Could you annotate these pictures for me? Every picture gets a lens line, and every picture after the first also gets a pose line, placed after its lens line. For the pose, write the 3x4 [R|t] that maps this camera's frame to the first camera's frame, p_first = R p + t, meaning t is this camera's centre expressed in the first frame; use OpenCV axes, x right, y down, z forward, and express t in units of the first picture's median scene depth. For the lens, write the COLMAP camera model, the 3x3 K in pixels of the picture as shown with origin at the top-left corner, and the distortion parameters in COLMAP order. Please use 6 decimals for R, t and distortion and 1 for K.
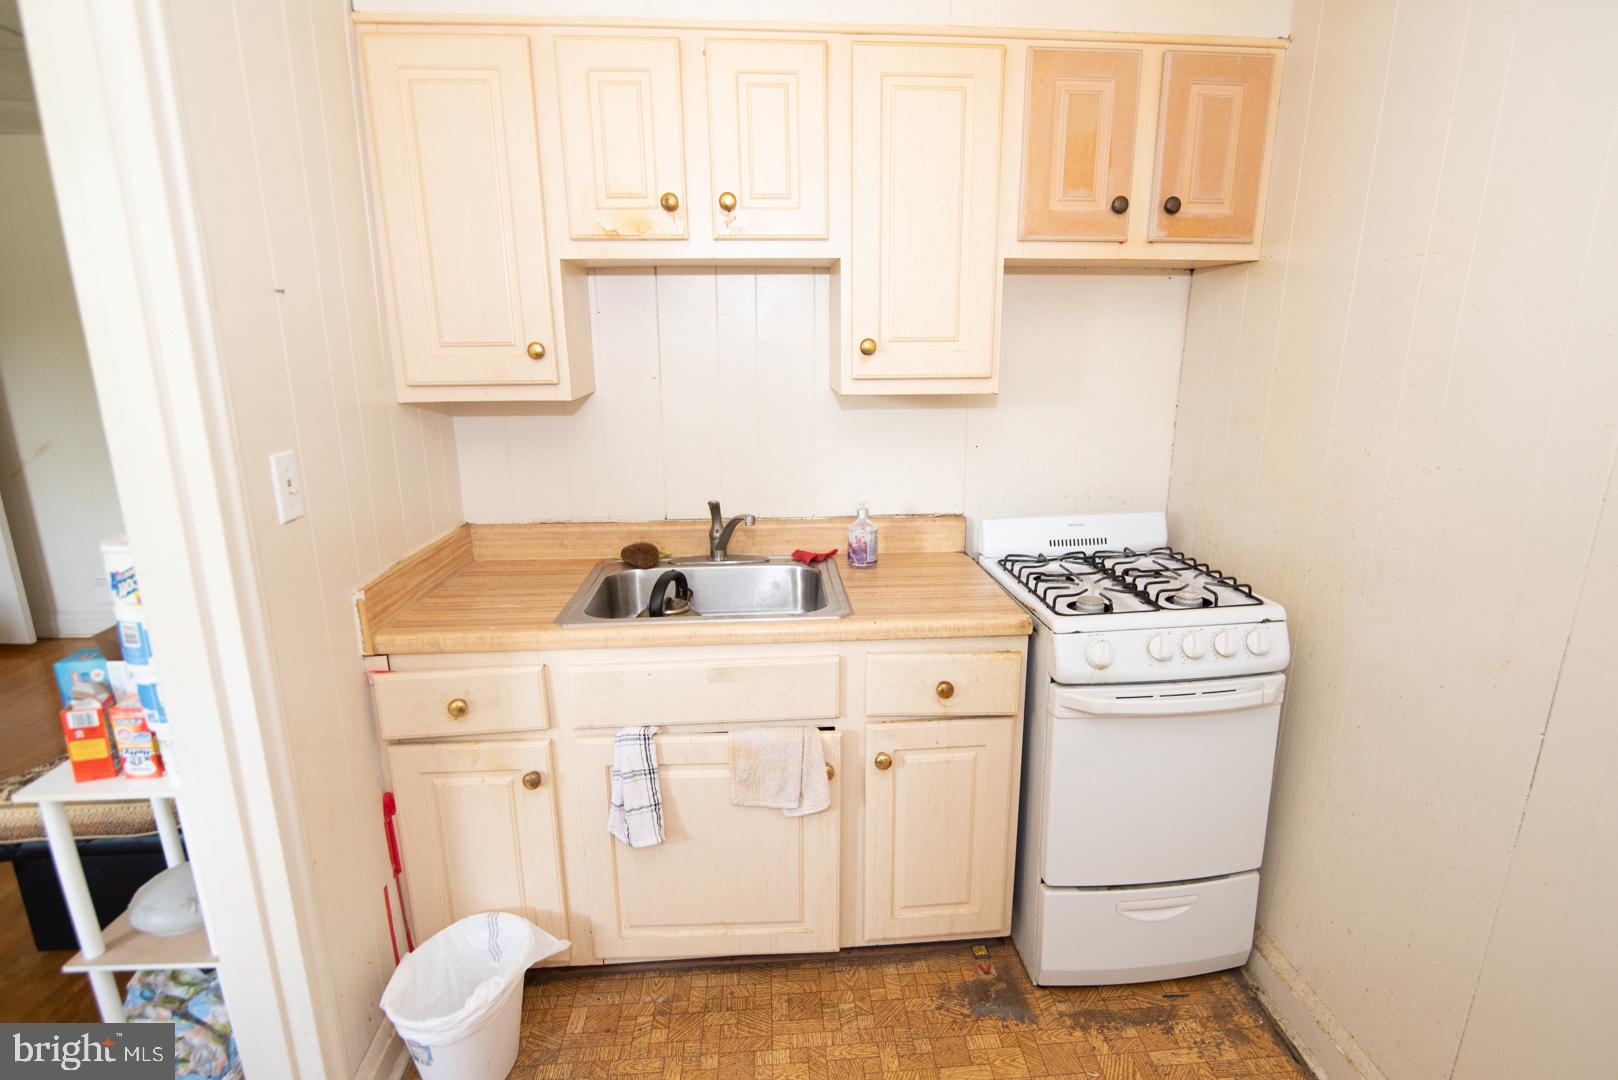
lens RADIAL K [[811.5, 0, 805.8], [0, 811.5, 535.6], [0, 0, 1]] dist [0.000565, -0.000160]
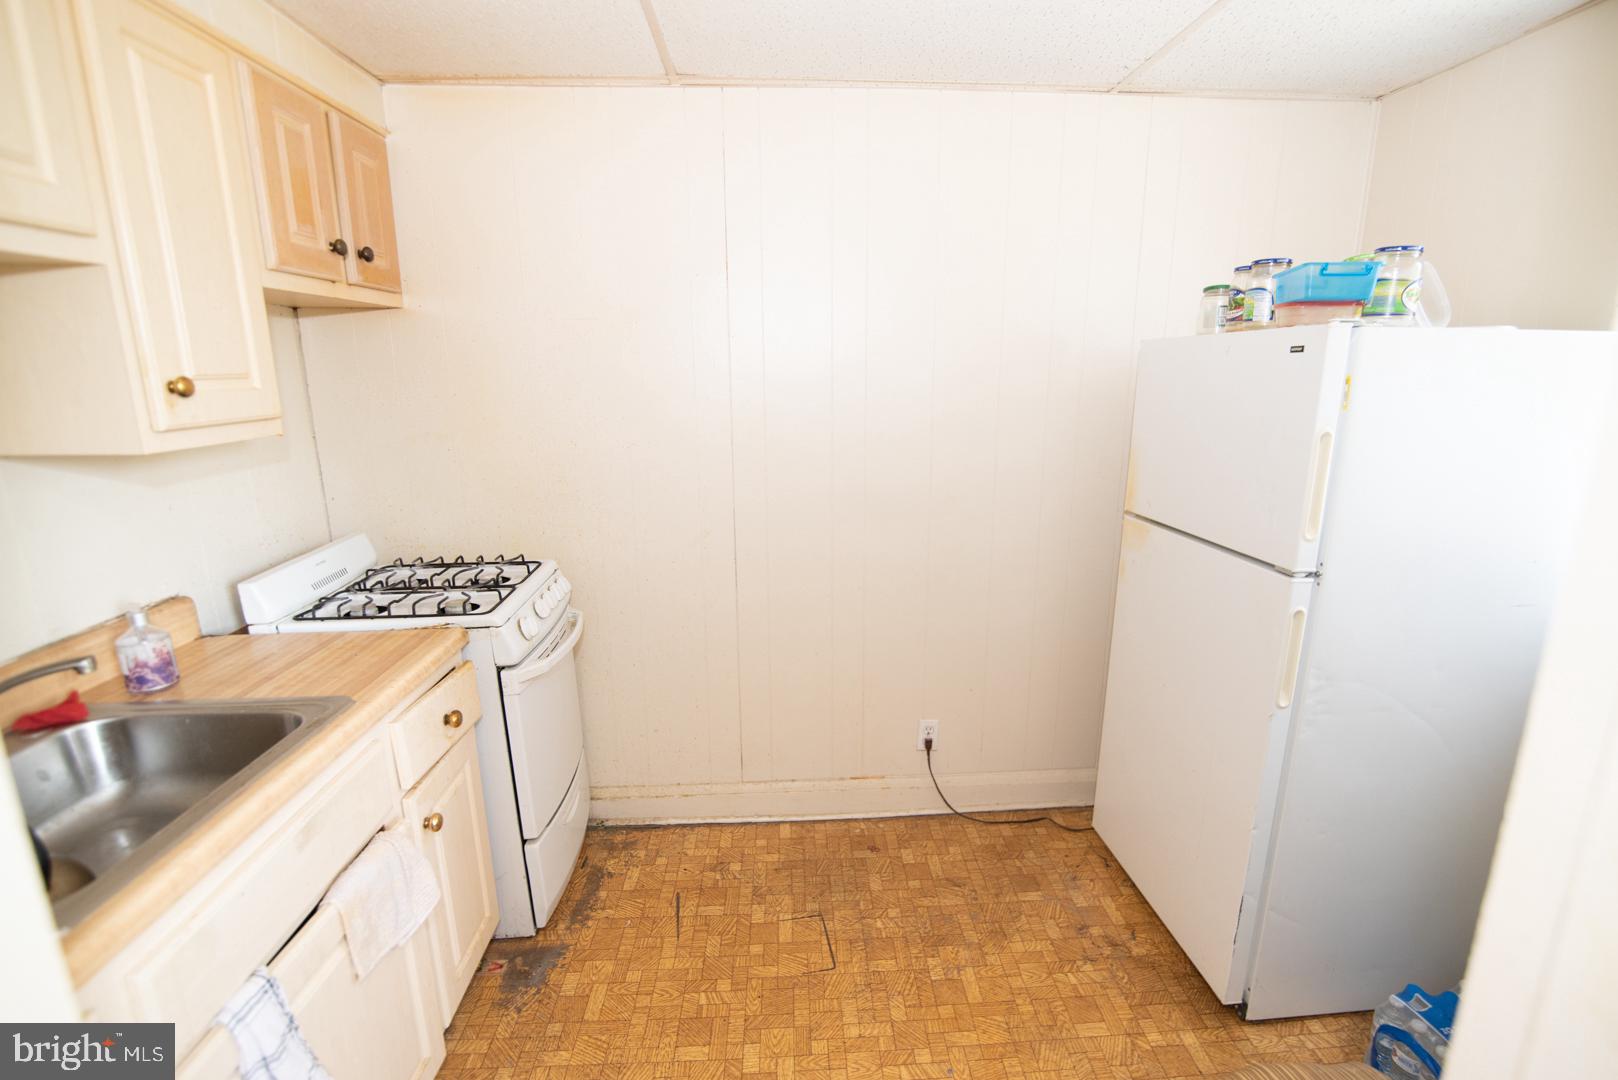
lens RADIAL K [[763.4, 0, 812.5], [0, 763.4, 537.3], [0, 0, 1]] dist [-0.014732, 0.000078]
pose [[0.048886, -0.220006, 0.974273, -0.638766], [0.246081, 0.948024, 0.201731, -0.099524], [-0.968016, 0.229888, 0.100485, 0.401256]]
